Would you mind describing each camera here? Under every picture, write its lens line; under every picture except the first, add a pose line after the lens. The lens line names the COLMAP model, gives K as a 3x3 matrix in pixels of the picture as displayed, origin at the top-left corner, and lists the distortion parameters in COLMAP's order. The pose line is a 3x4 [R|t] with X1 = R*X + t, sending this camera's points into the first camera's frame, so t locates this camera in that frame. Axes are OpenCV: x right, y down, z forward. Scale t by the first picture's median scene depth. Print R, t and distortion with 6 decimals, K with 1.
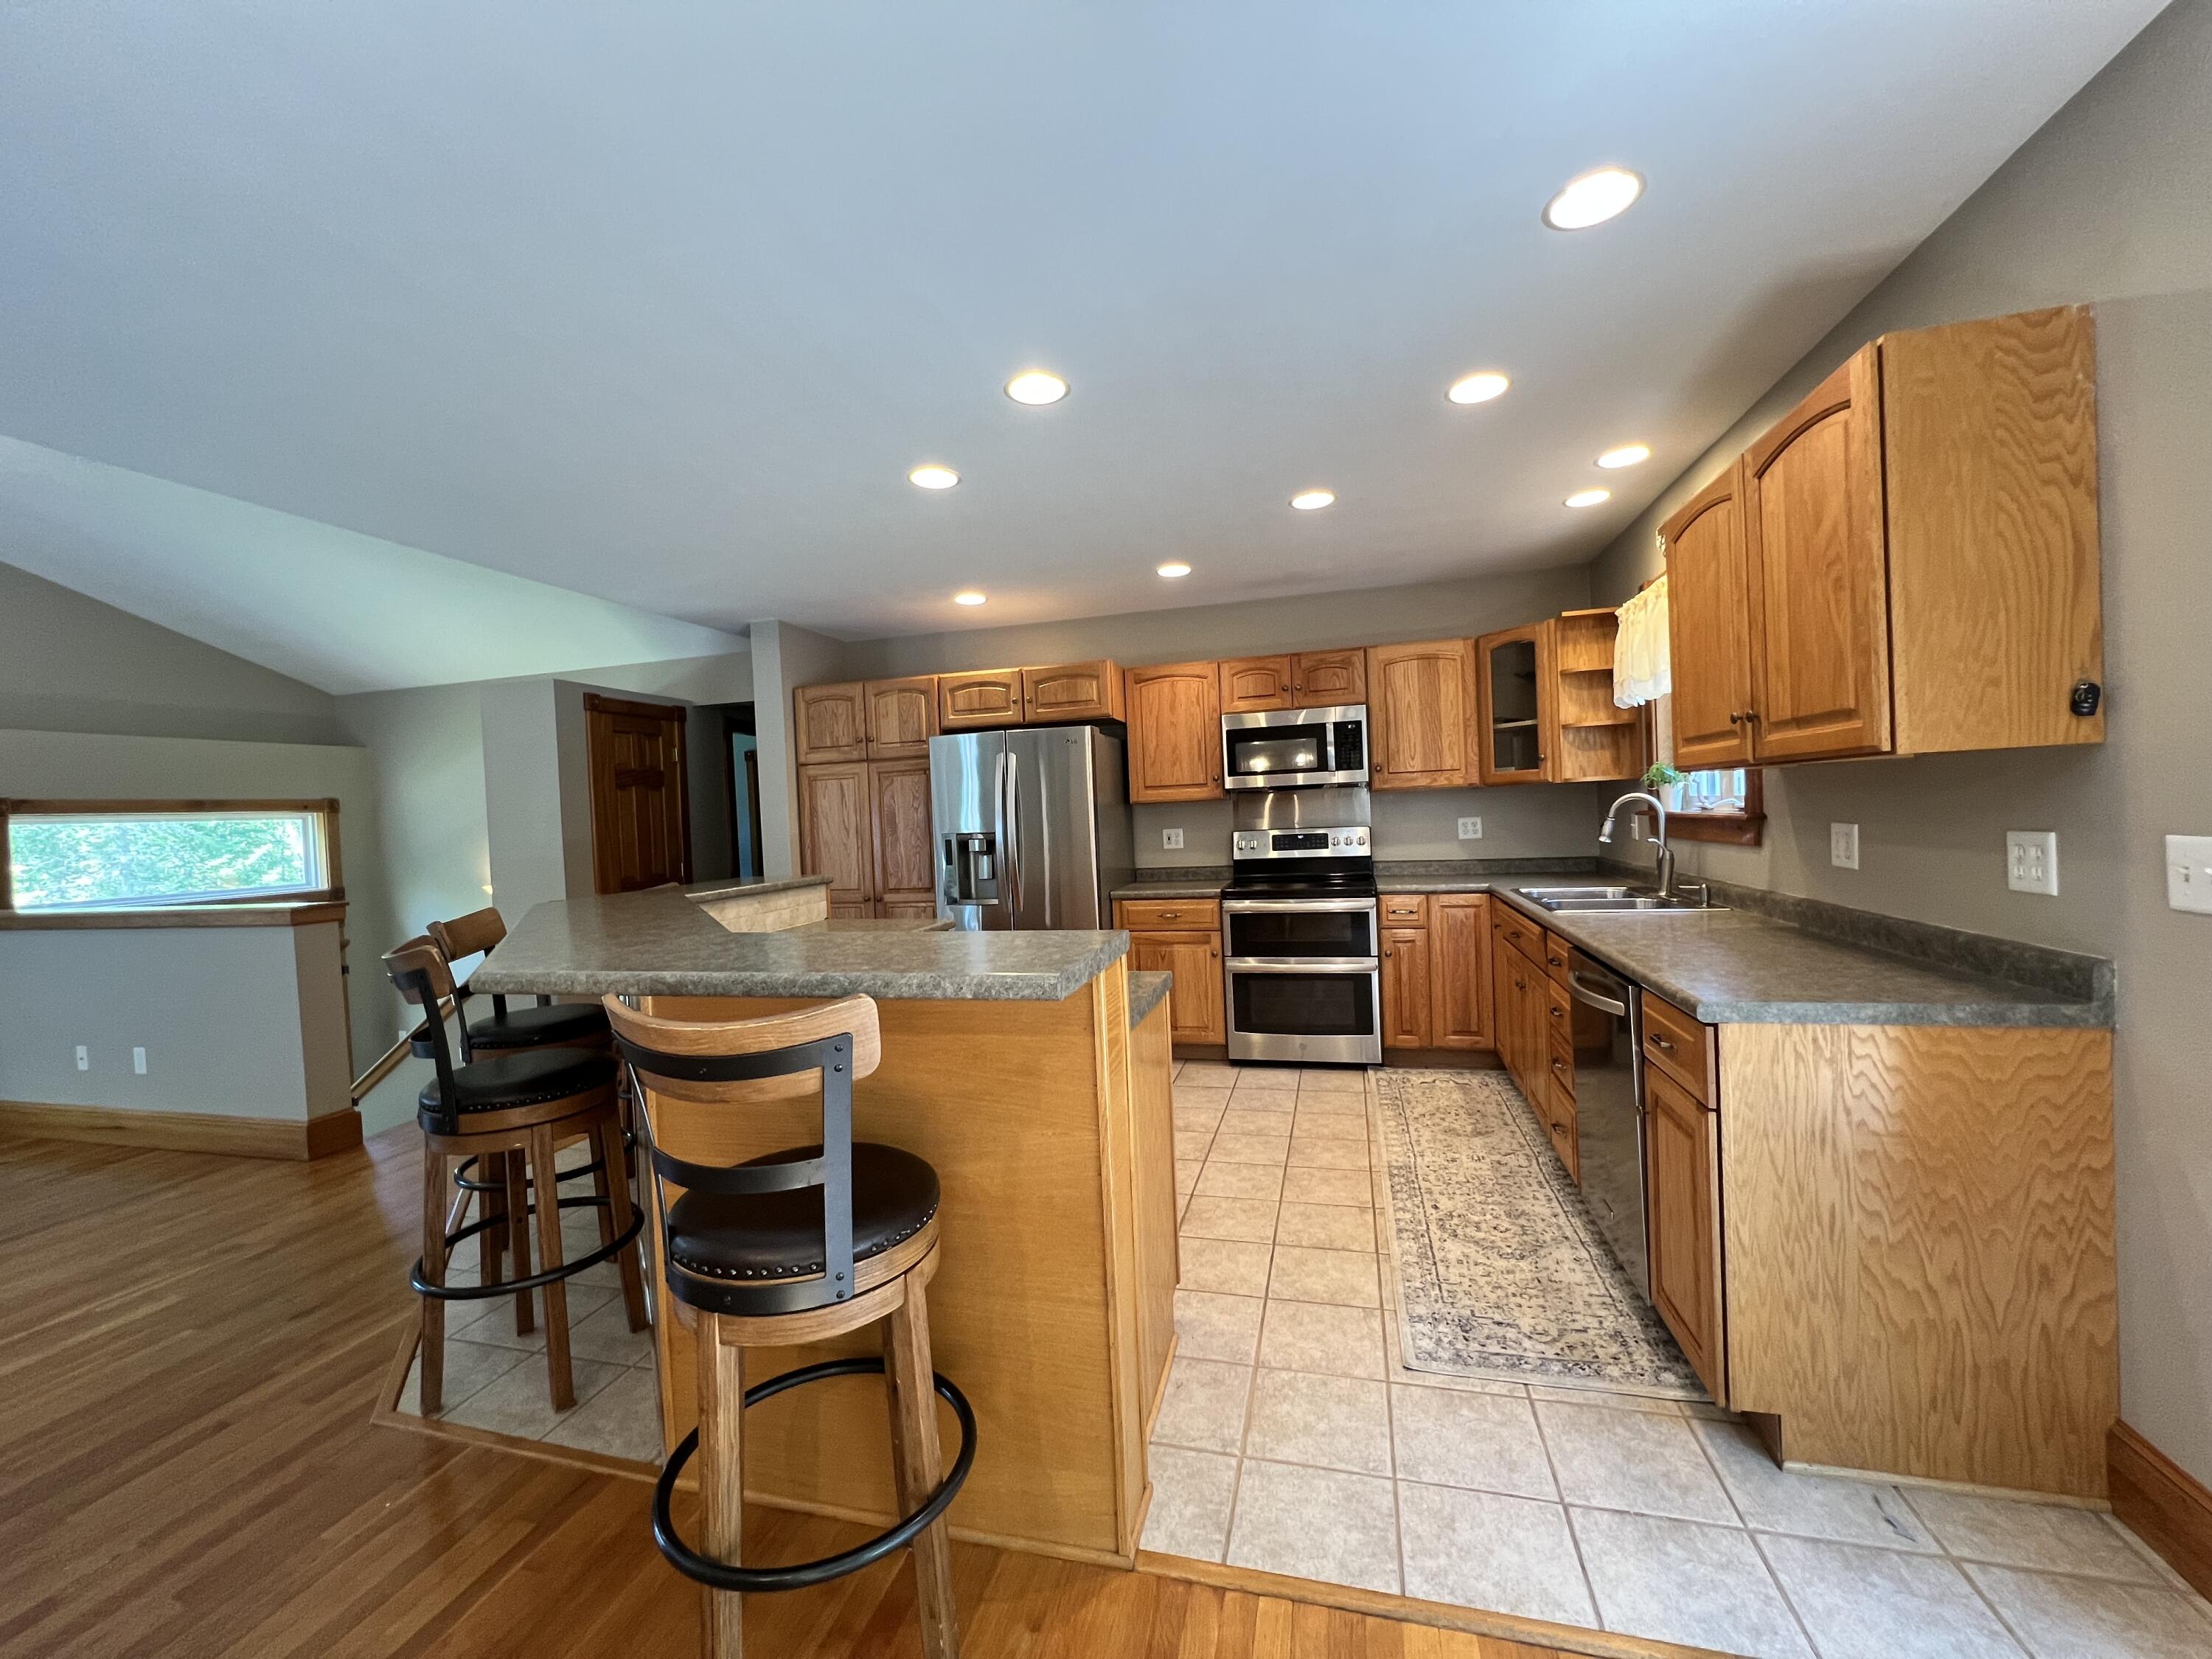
lens RADIAL K [[885.4, 0, 1104.8], [0, 885.4, 834.1], [0, 0, 1]] dist [0.000617, 0.000609]
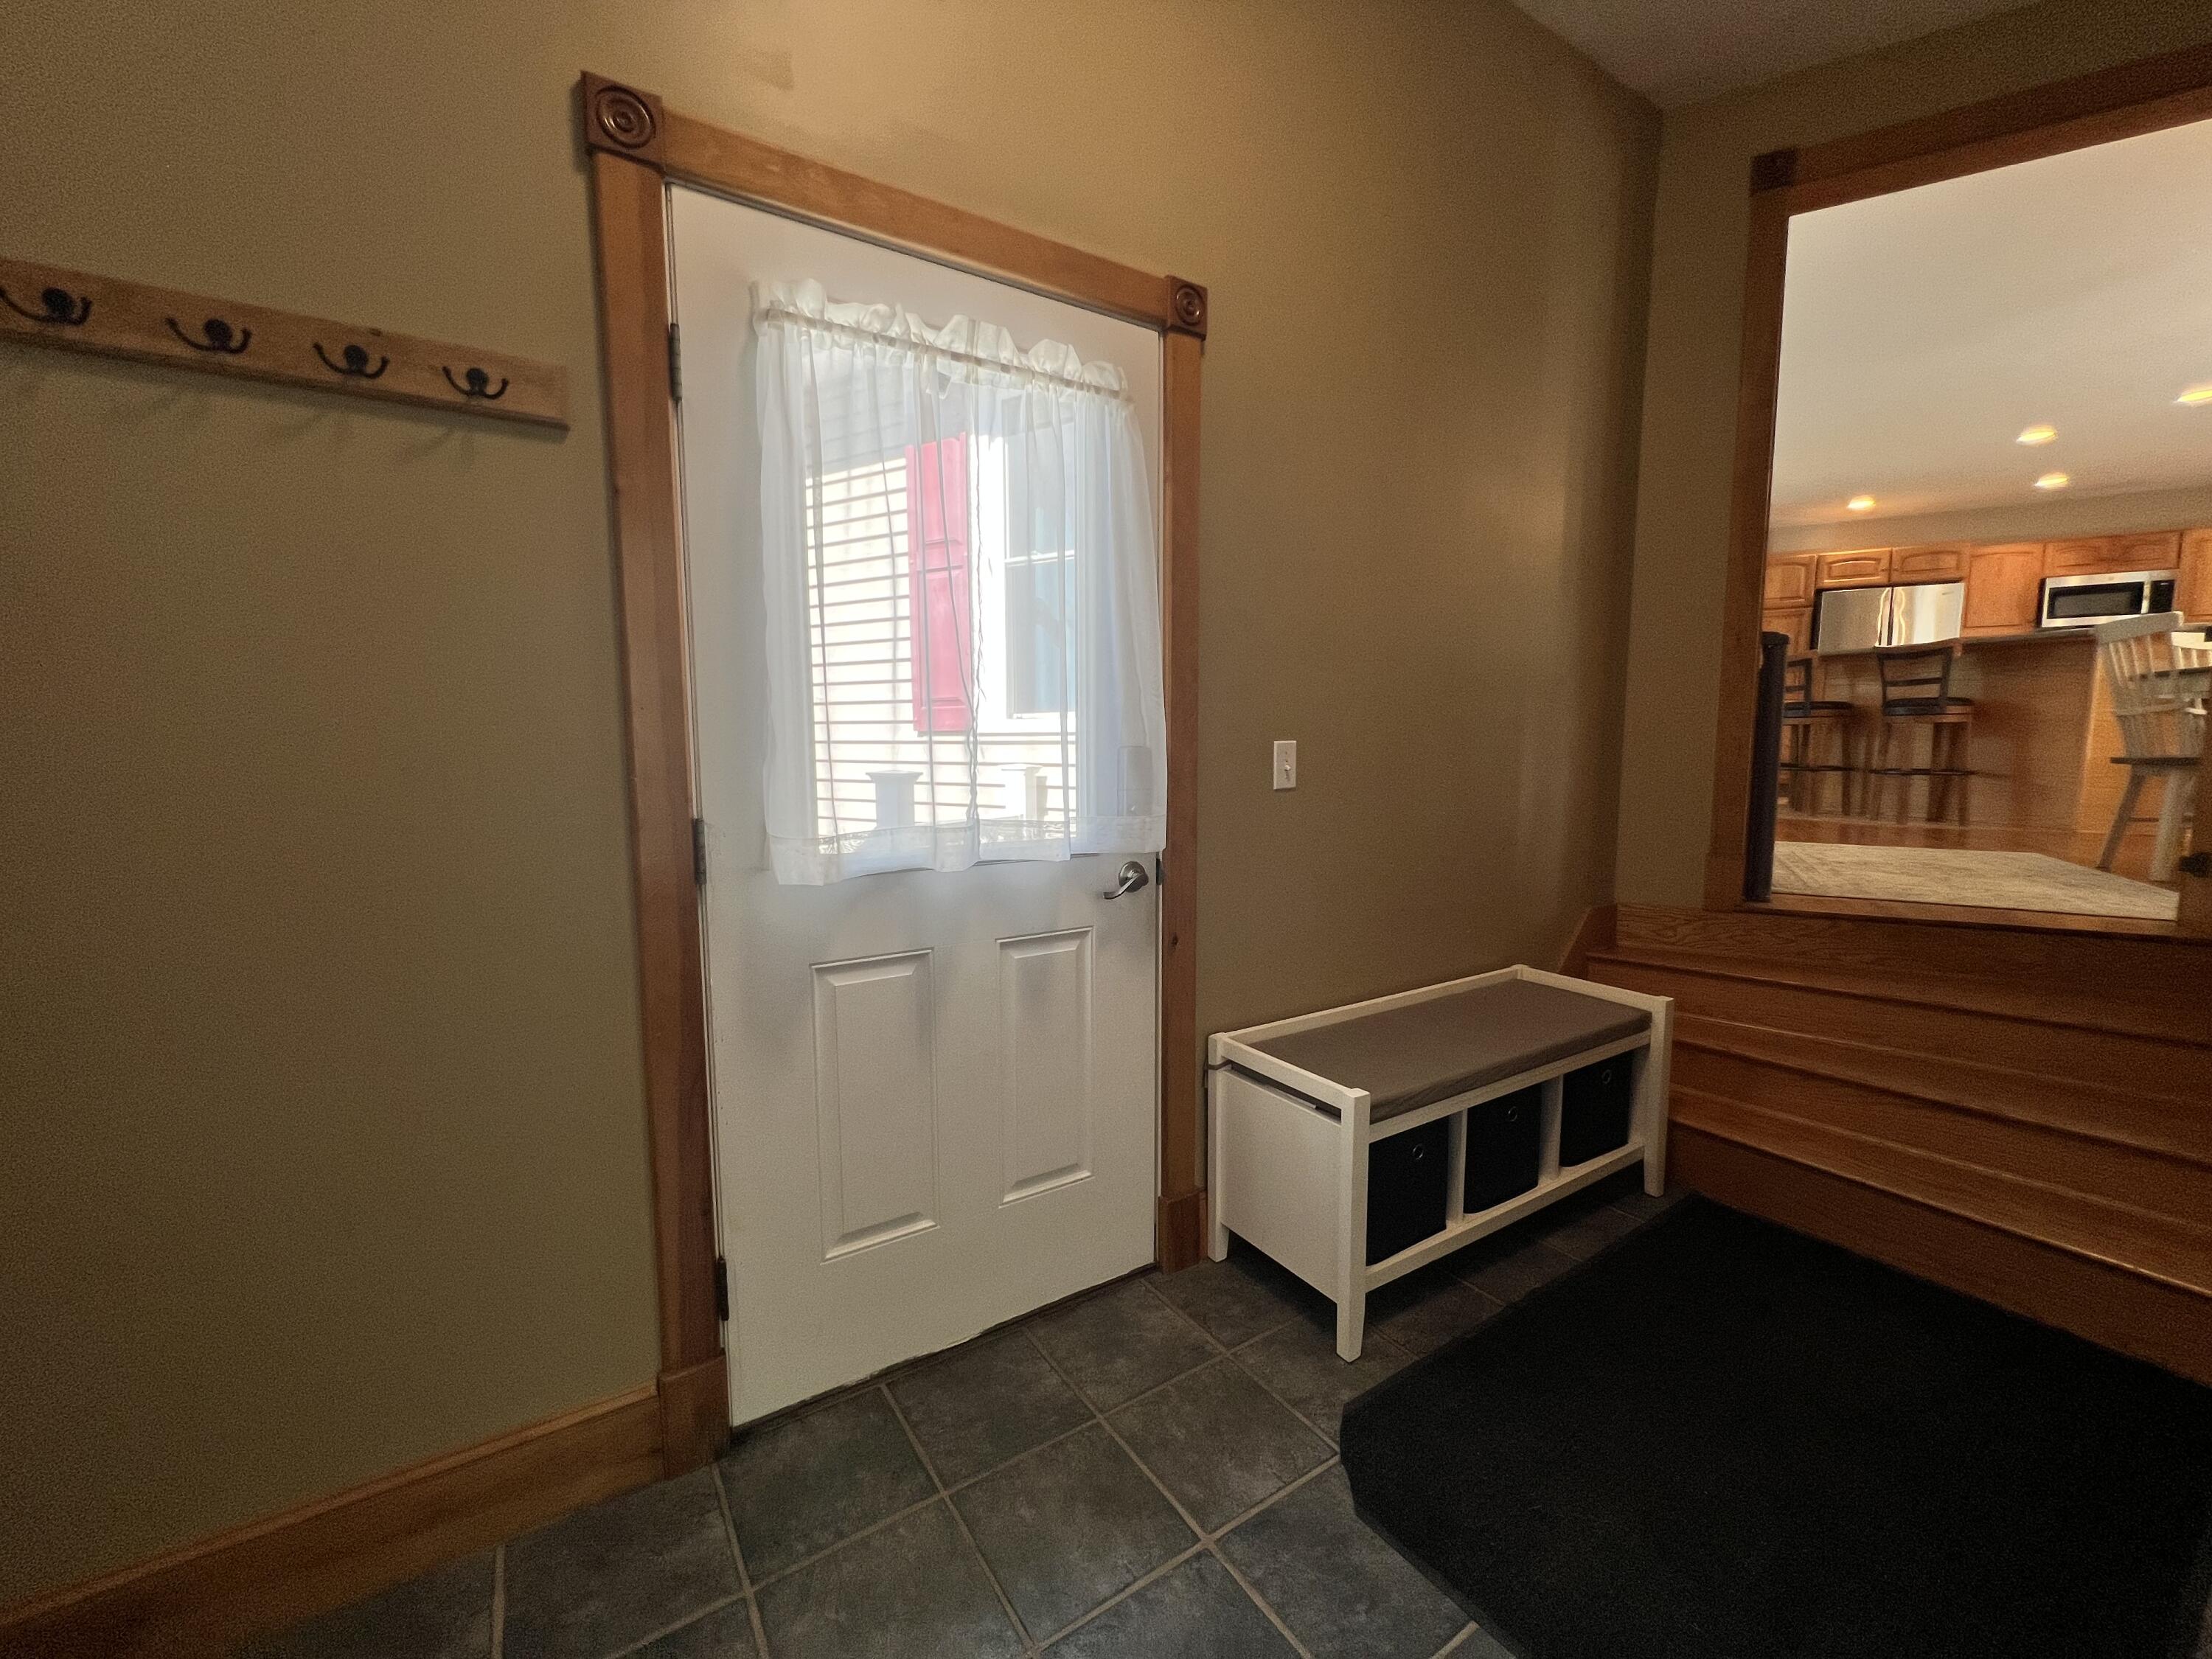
lens RADIAL K [[885.4, 0, 1110.9], [0, 885.4, 839.2], [0, 0, 1]] dist [0.000617, 0.000609]
pose [[0.975031, 0.062513, -0.213087, -1.630688], [-0.045945, 0.995586, 0.081839, 0.392136], [0.217263, -0.070005, 0.973600, -1.293425]]
